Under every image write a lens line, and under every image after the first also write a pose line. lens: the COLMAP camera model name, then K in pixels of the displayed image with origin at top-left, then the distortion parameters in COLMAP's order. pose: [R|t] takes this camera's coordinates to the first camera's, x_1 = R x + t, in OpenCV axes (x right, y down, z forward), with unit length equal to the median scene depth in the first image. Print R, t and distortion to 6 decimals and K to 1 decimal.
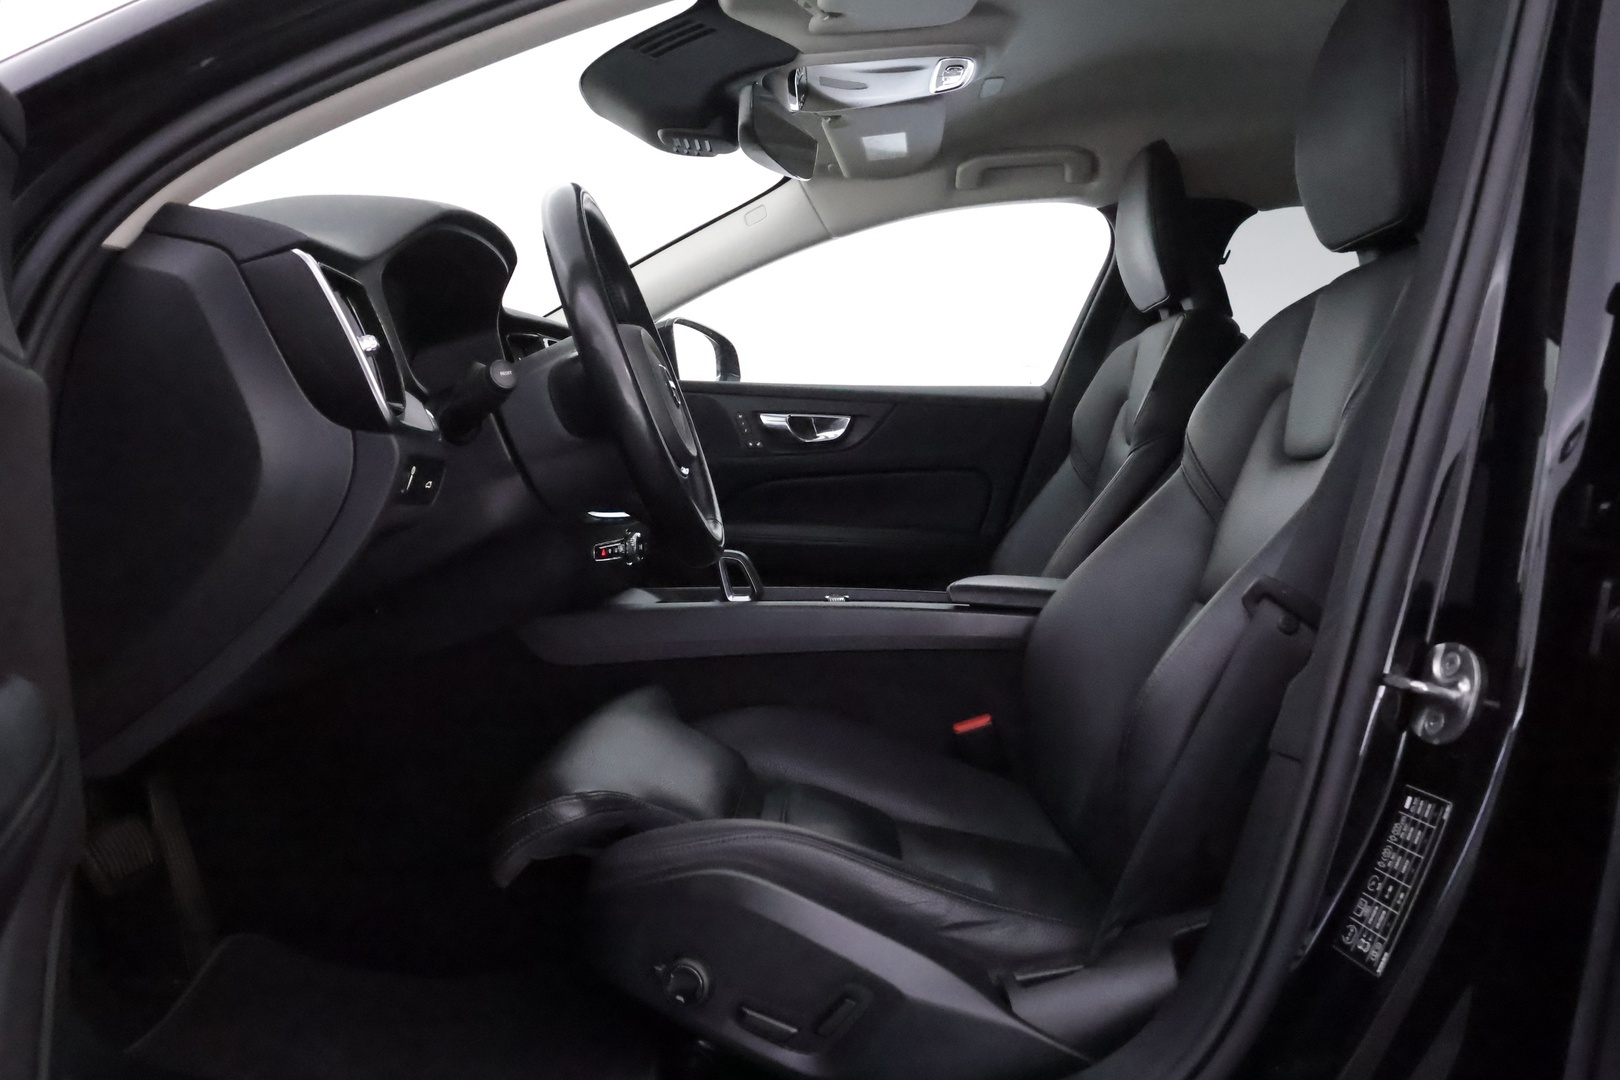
lens RADIAL K [[1329.0, 0, 810.0], [0, 1329.0, 543.0], [0, 0, 1]] dist [-0.006409, 0.010140]
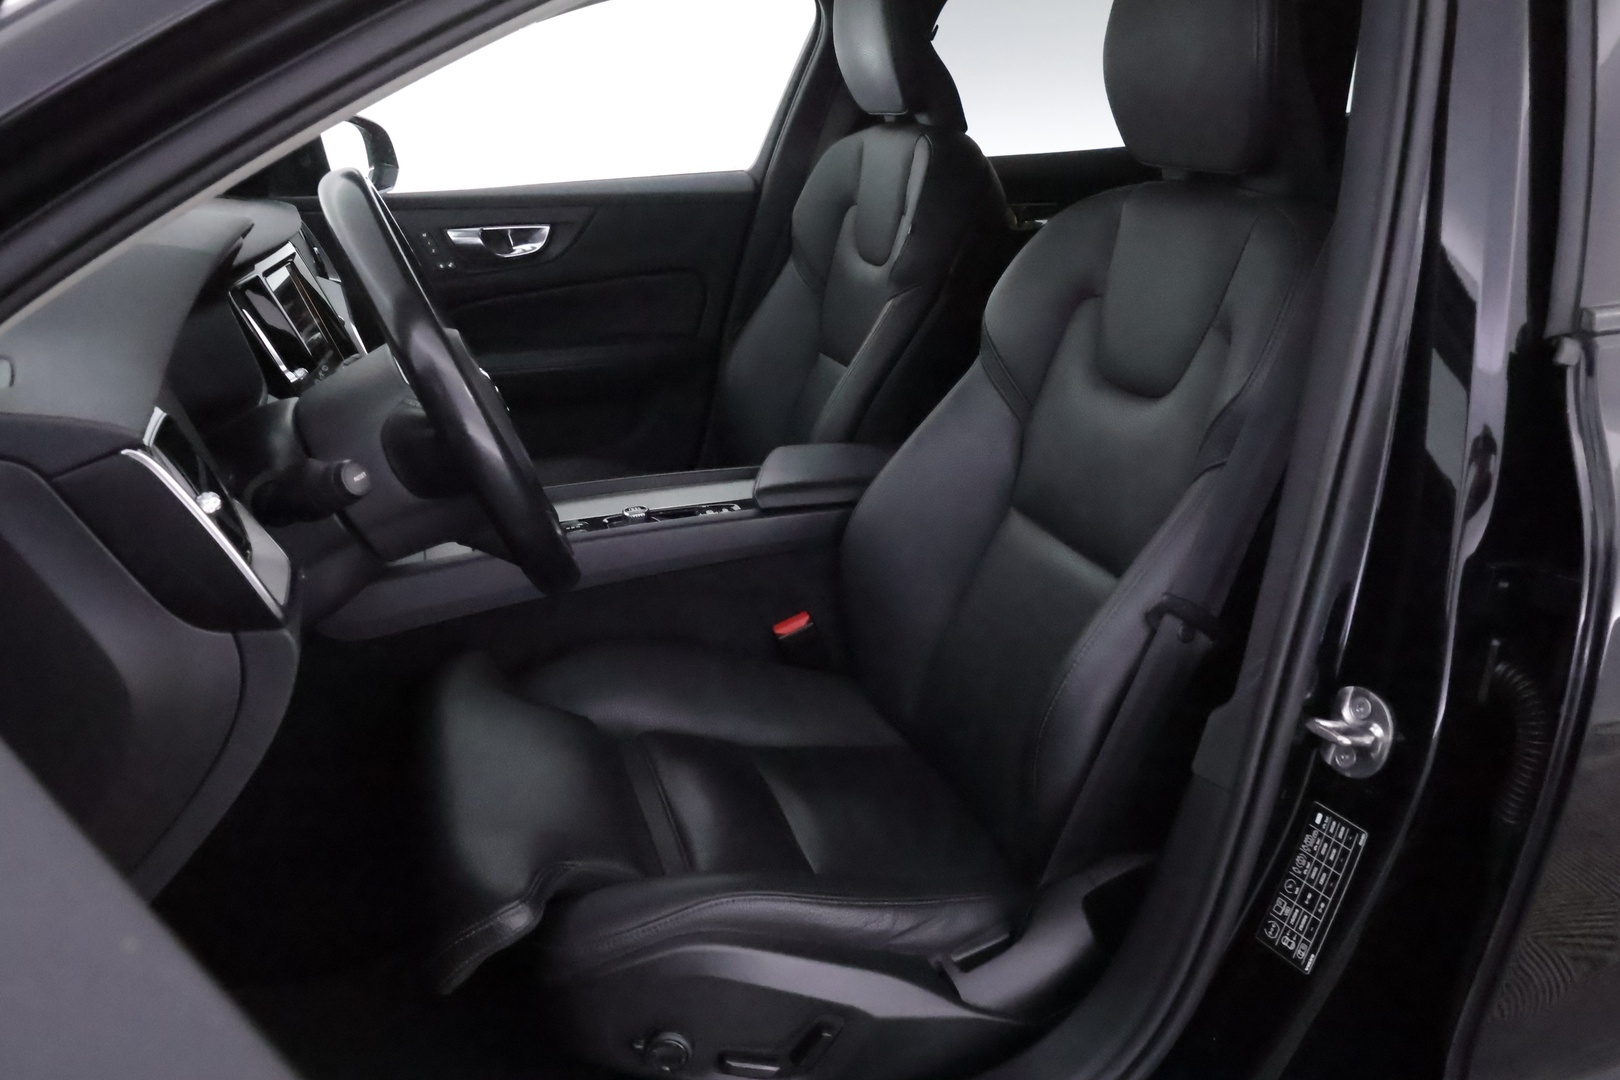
lens RADIAL K [[1329.0, 0, 813.2], [0, 1329.0, 538.8], [0, 0, 1]] dist [-0.006409, 0.010140]
pose [[0.940510, -0.157765, 0.300916, -0.273824], [0.058890, 0.947947, 0.312934, -0.423020], [-0.334622, -0.276597, 0.900845, 0.170407]]
